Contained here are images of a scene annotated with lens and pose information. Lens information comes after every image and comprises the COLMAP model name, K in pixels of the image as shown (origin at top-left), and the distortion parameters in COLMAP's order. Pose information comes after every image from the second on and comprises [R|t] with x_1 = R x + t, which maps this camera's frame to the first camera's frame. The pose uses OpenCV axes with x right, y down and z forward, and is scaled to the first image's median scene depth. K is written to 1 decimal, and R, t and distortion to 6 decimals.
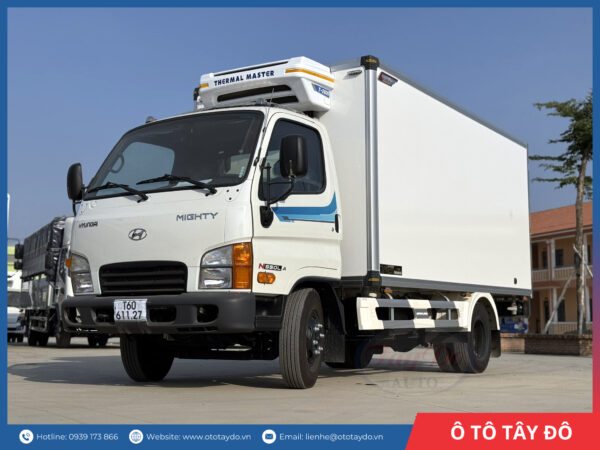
lens RADIAL K [[843.8, 0, 297.1], [0, 843.8, 222.4], [0, 0, 1]] dist [0.105753, 0.000000]
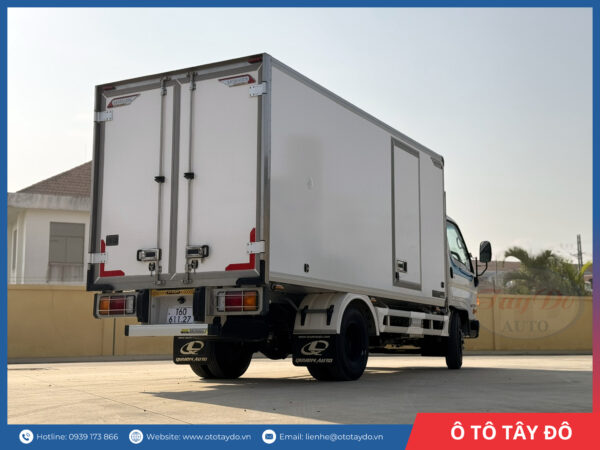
lens RADIAL K [[843.8, 0, 298.1], [0, 843.8, 226.8], [0, 0, 1]] dist [0.105753, 0.000000]
pose [[-0.998937, -0.009062, -0.045193, 0.203530], [0.002850, 0.966464, -0.256785, 0.348260], [0.046005, -0.256640, -0.965411, 2.686598]]
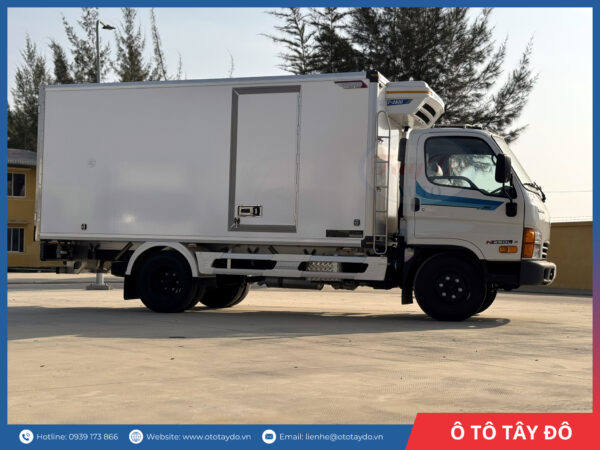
lens RADIAL K [[843.8, 0, 304.5], [0, 843.8, 226.9], [0, 0, 1]] dist [0.105753, 0.000000]
pose [[-0.231579, 0.026738, 0.972449, -1.430051], [-0.134623, 0.989124, -0.059256, 0.154631], [-0.963456, -0.144636, -0.225461, 1.572388]]
